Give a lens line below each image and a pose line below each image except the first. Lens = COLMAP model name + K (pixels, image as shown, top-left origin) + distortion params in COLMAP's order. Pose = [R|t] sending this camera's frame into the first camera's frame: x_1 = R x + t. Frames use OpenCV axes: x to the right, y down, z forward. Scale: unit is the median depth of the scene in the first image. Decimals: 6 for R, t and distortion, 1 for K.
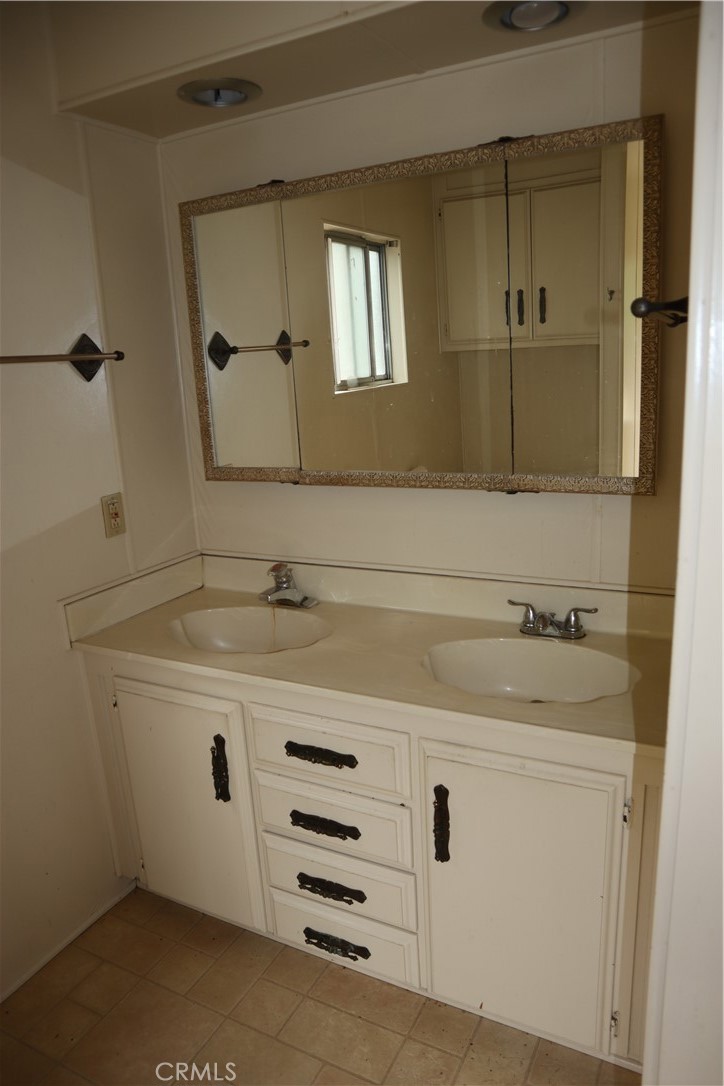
lens RADIAL K [[768.0, 0, 362.0], [0, 768.0, 543.0], [0, 0, 1]] dist [-0.112290, 0.078204]
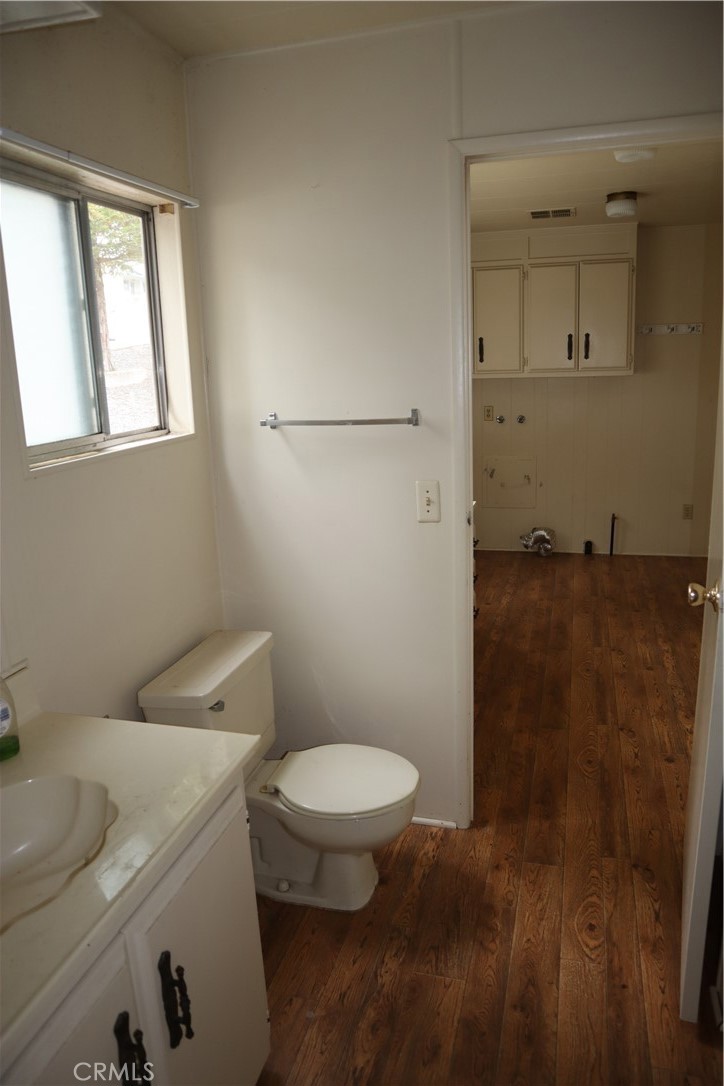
lens RADIAL K [[768.0, 0, 362.0], [0, 768.0, 543.0], [0, 0, 1]] dist [-0.112290, 0.078204]
pose [[-0.240092, -0.158699, 0.957690, -0.962621], [0.263721, 0.938781, 0.221680, -0.366108], [-0.934242, 0.305786, -0.183541, 1.630763]]
